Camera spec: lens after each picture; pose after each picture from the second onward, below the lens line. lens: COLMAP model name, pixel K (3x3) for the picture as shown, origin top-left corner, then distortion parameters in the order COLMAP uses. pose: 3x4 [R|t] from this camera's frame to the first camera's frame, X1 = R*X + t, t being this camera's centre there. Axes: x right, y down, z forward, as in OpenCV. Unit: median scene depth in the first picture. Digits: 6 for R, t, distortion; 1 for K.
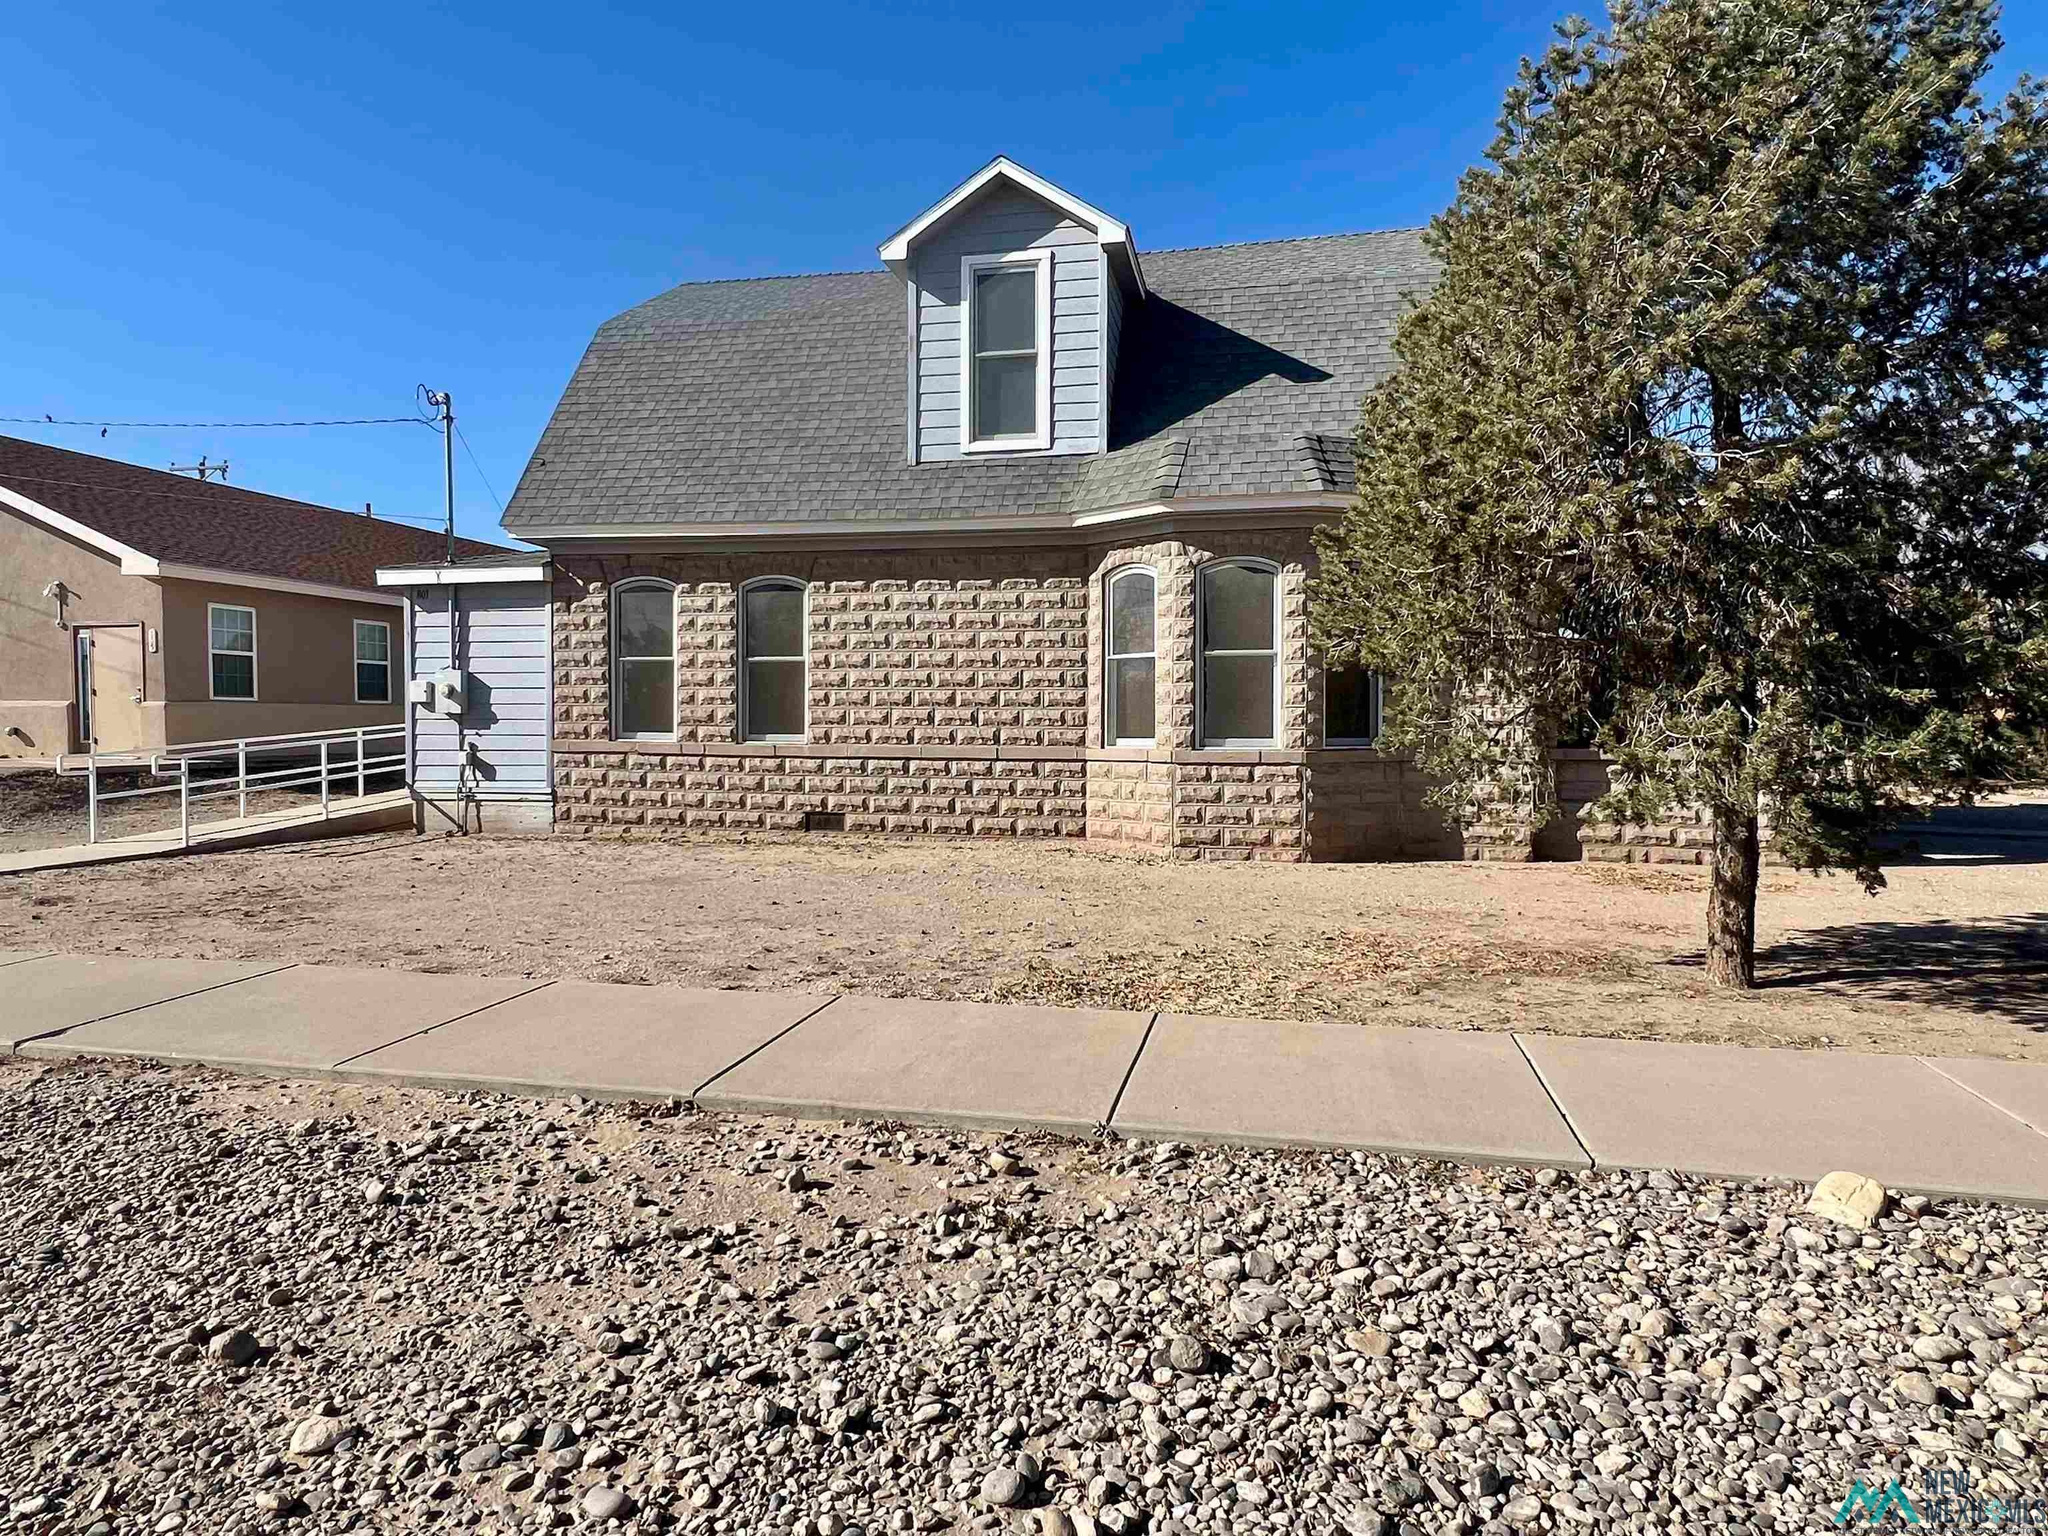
lens RADIAL K [[1215.4, 0, 1027.6], [0, 1215.4, 767.5], [0, 0, 1]] dist [-0.005356, -0.001388]
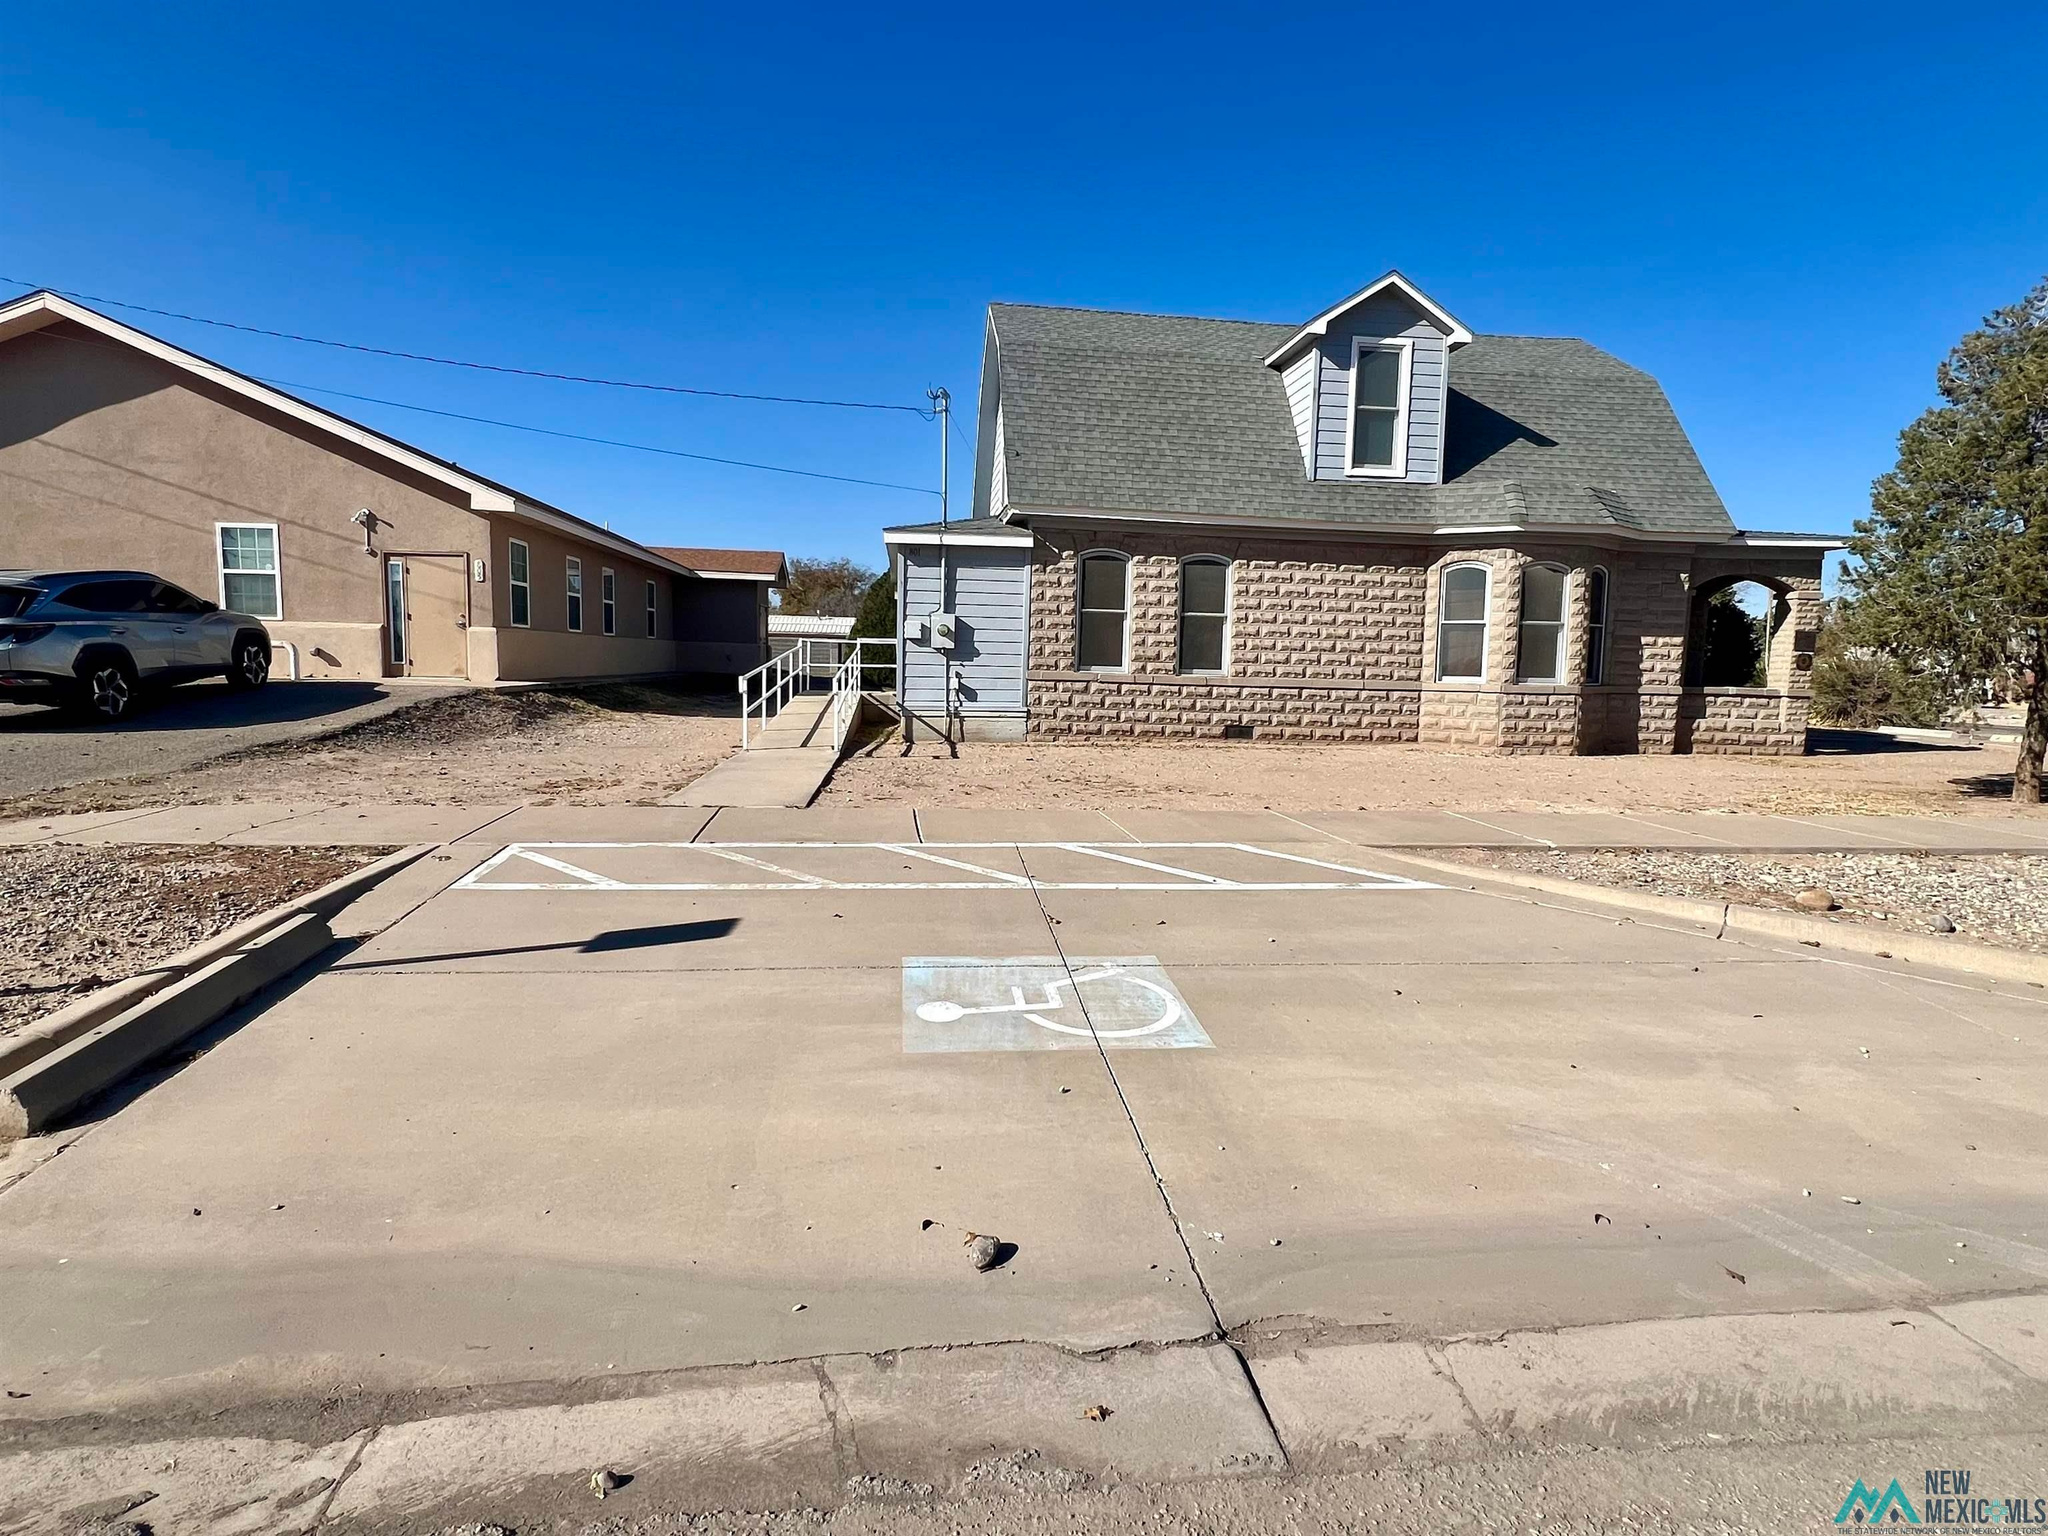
lens RADIAL K [[1014.6, 0, 1023.7], [0, 1014.6, 759.9], [0, 0, 1]] dist [0.000286, -0.000257]
pose [[0.950186, -0.011499, 0.311472, -0.780462], [-0.008485, 0.997994, 0.062731, 0.004775], [-0.311569, -0.062249, 0.948182, -0.039780]]
